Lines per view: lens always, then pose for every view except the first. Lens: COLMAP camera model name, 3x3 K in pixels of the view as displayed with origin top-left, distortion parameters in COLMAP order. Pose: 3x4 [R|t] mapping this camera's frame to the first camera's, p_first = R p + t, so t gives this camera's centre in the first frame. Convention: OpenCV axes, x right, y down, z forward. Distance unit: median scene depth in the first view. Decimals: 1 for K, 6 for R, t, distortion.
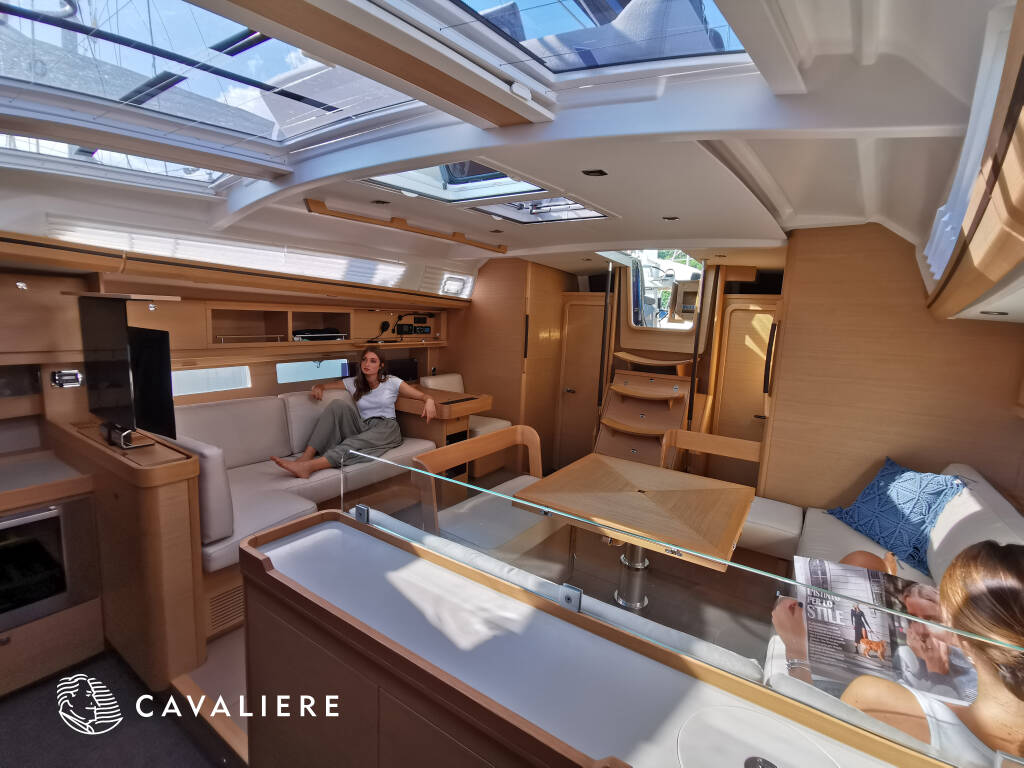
lens RADIAL K [[477.8, 0, 513.3], [0, 477.8, 386.5], [0, 0, 1]] dist [0.001498, 0.003566]
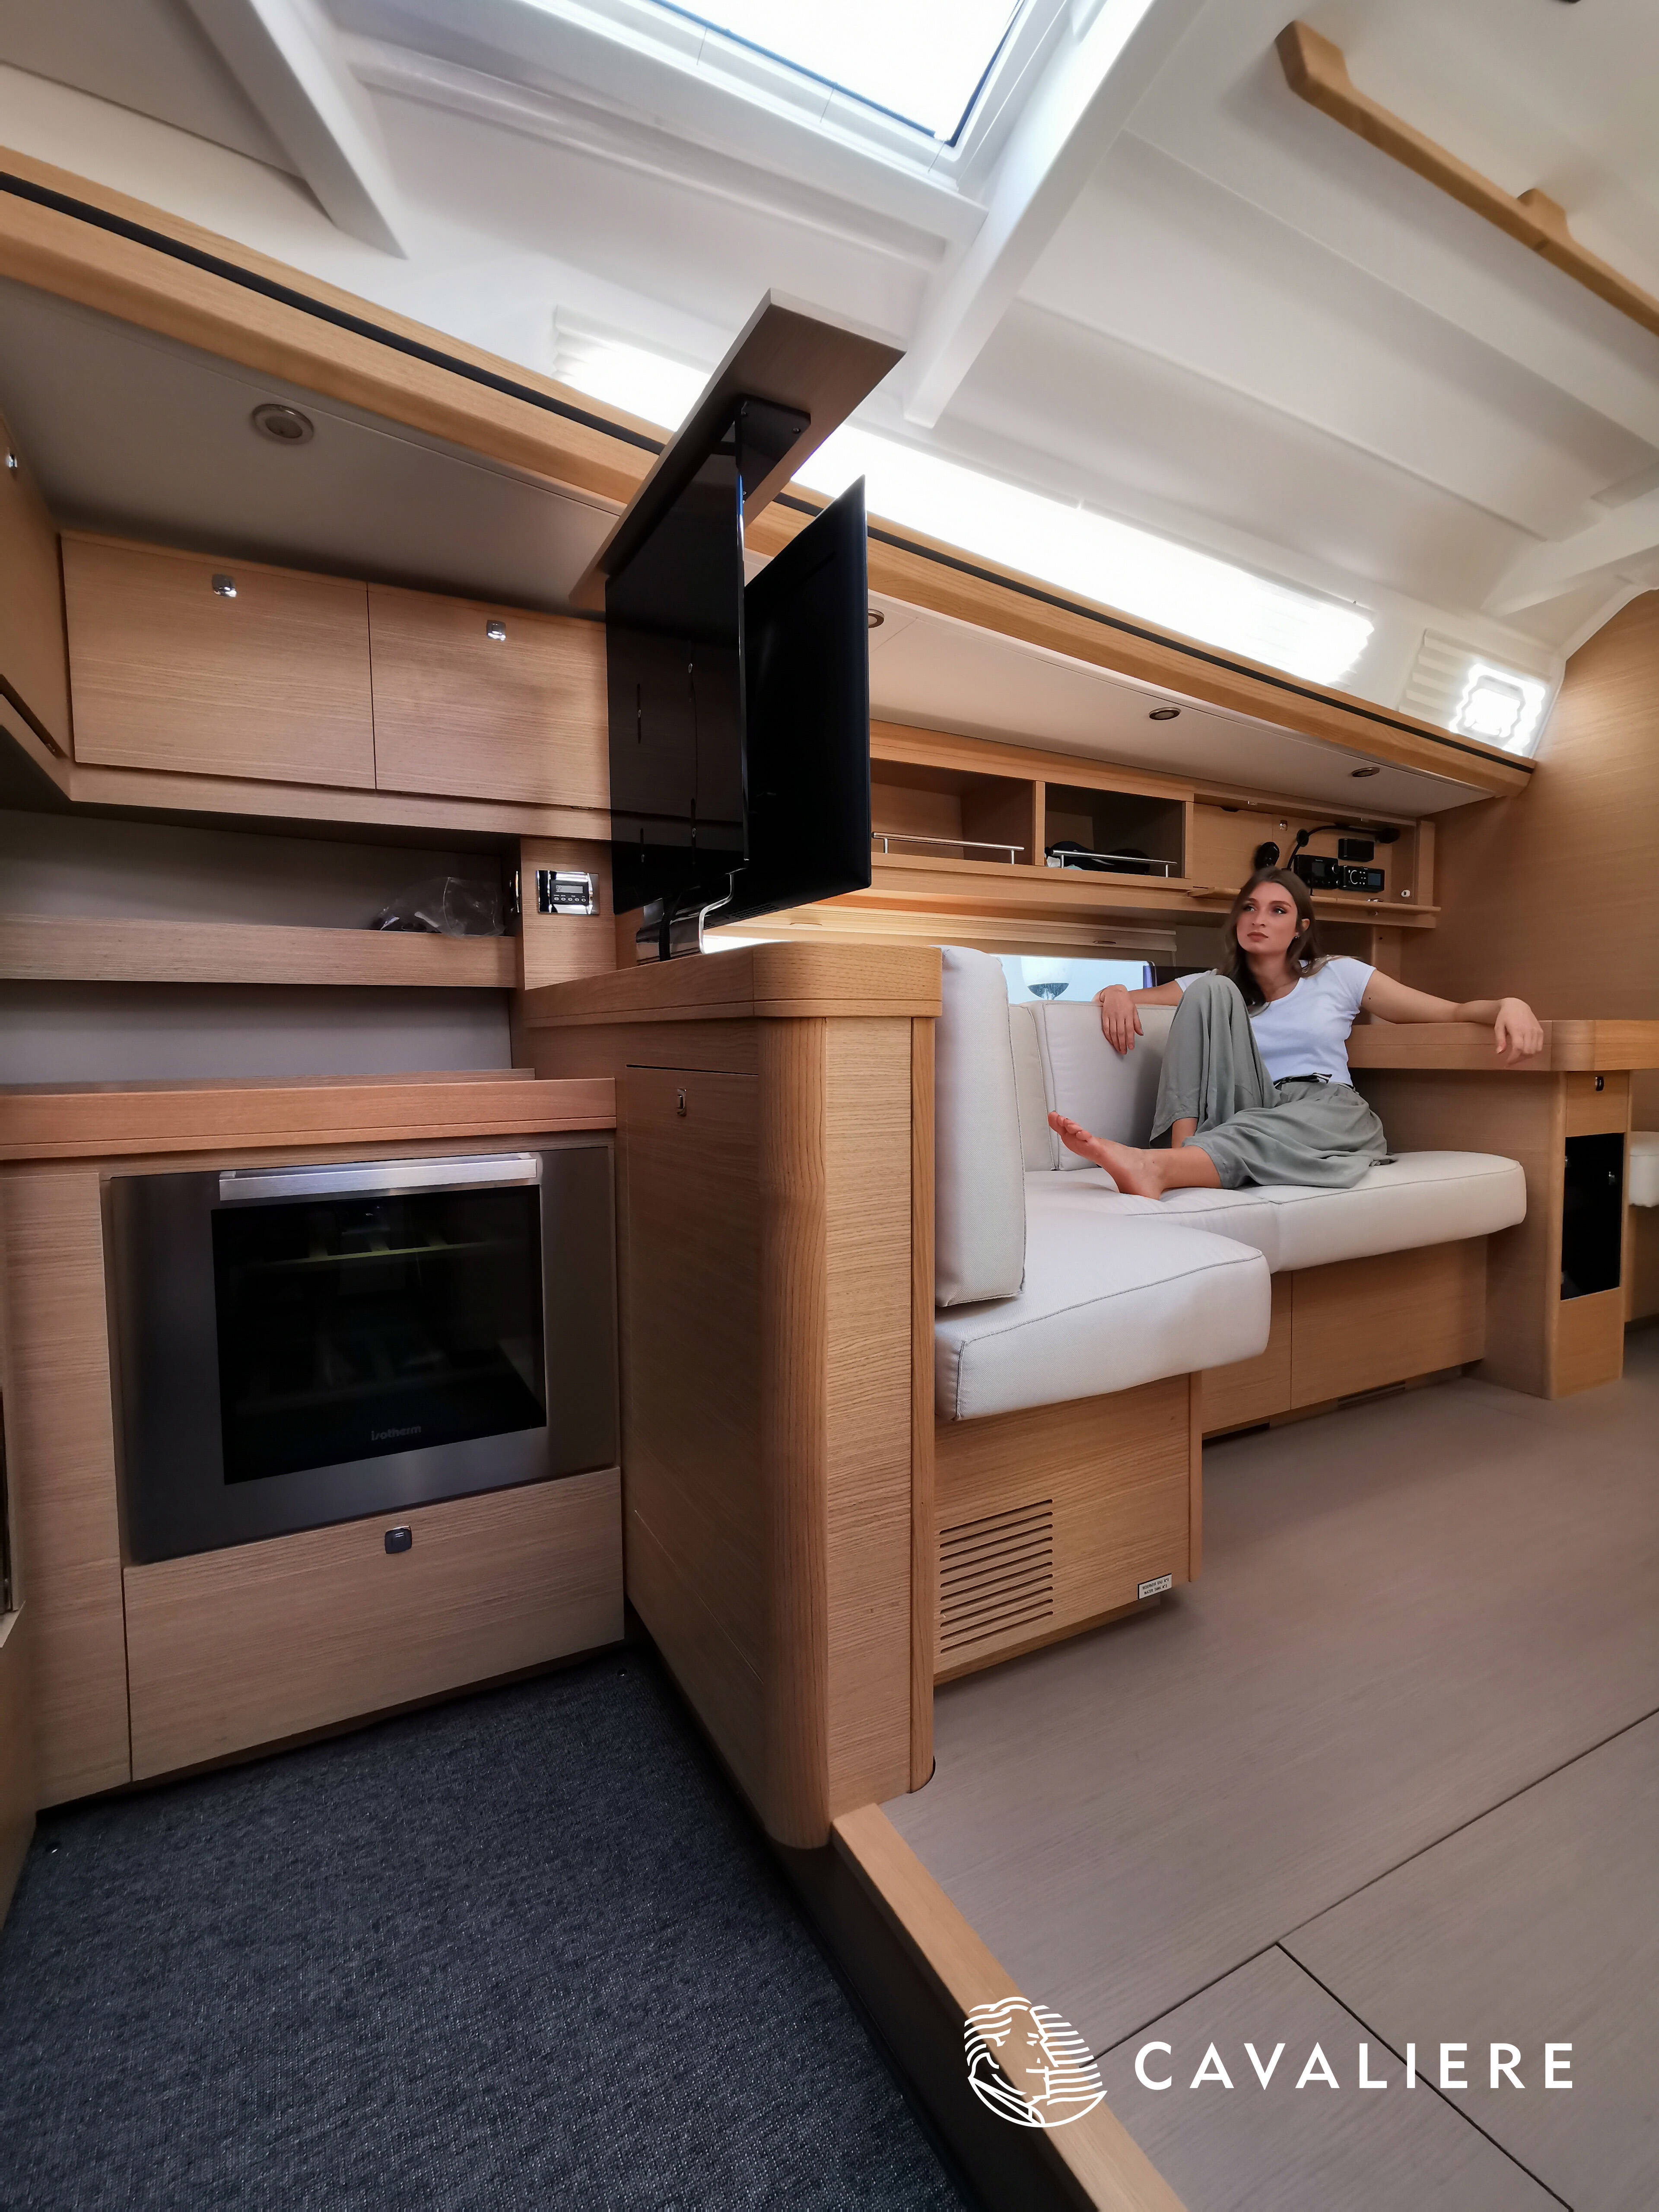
lens RADIAL K [[1032.0, 0, 824.9], [0, 1032.0, 1099.2], [0, 0, 1]] dist [0.001498, 0.003566]
pose [[0.881034, -0.022404, -0.472522, -0.236236], [-0.025196, 0.995238, -0.094167, 0.148722], [0.472381, 0.094870, 0.876274, 0.253319]]
